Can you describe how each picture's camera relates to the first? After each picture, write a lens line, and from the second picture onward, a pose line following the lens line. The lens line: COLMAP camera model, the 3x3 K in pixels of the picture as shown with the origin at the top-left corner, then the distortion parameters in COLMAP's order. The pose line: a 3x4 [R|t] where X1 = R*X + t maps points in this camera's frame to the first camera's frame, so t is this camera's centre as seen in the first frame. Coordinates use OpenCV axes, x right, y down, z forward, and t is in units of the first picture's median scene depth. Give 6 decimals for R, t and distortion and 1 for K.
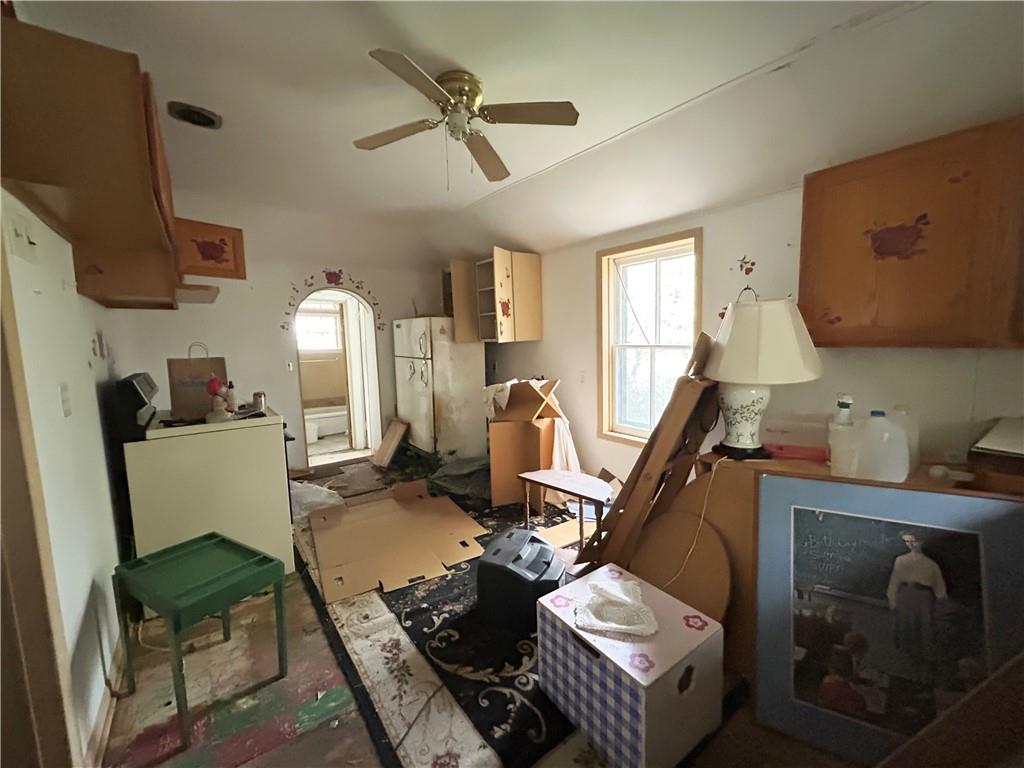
lens RADIAL K [[414.0, 0, 513.4], [0, 414.0, 384.2], [0, 0, 1]] dist [0.000286, -0.000058]
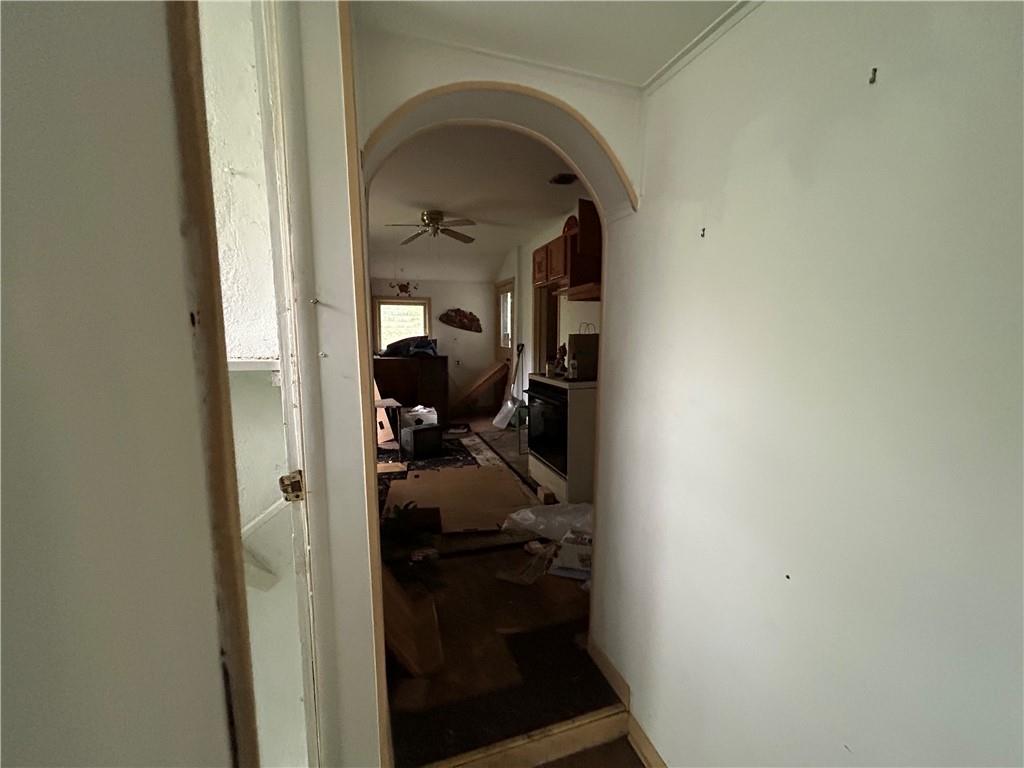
lens RADIAL K [[414.0, 0, 513.4], [0, 414.0, 384.2], [0, 0, 1]] dist [0.000286, -0.000058]
pose [[-0.944546, -0.012513, 0.328140, -1.126150], [0.059604, 0.976143, 0.208790, -0.231474], [-0.322924, 0.216770, -0.921266, 2.722709]]
